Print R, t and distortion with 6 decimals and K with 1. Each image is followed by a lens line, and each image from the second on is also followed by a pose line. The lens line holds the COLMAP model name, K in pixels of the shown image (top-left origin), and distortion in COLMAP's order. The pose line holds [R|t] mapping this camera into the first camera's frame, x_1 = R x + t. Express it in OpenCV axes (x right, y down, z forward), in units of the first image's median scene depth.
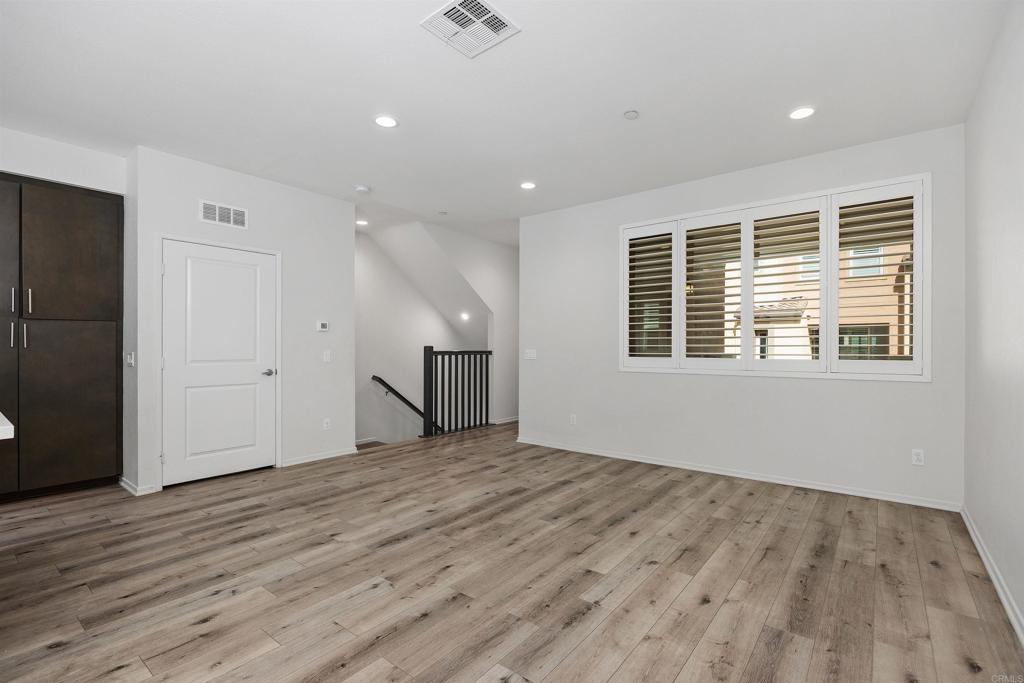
lens RADIAL K [[464.7, 0, 507.7], [0, 464.7, 343.6], [0, 0, 1]] dist [0.003940, -0.001120]
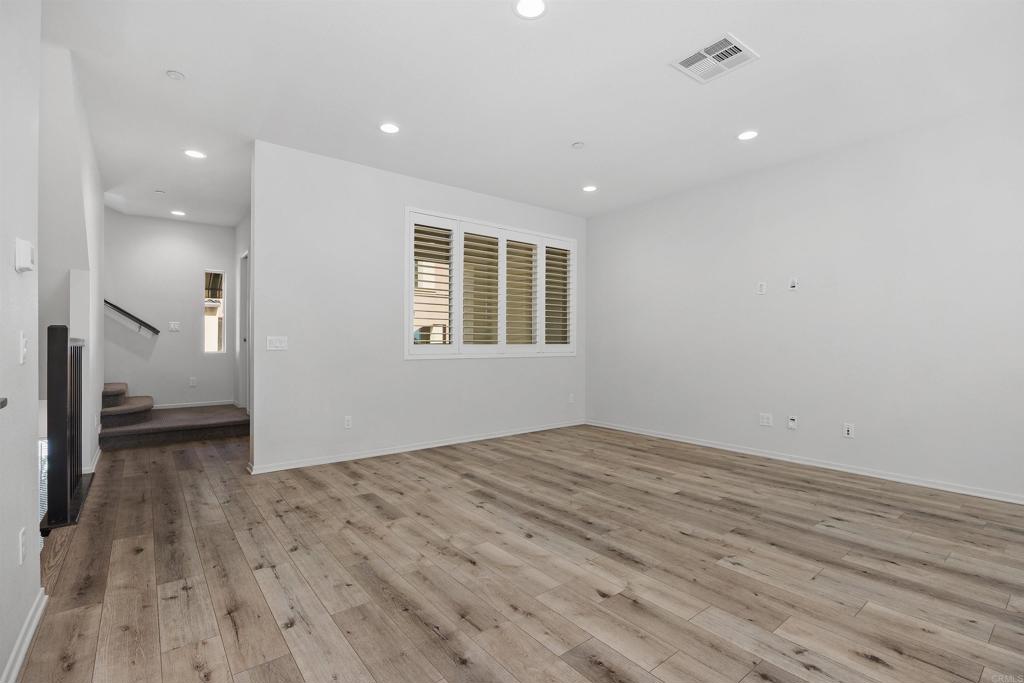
lens RADIAL K [[464.7, 0, 505.6], [0, 464.7, 343.1], [0, 0, 1]] dist [0.003940, -0.001120]
pose [[0.226470, 0.004435, 0.974008, -0.940850], [-0.013520, 0.999908, -0.001409, 0.033367], [-0.973924, -0.012849, 0.226509, 0.858944]]
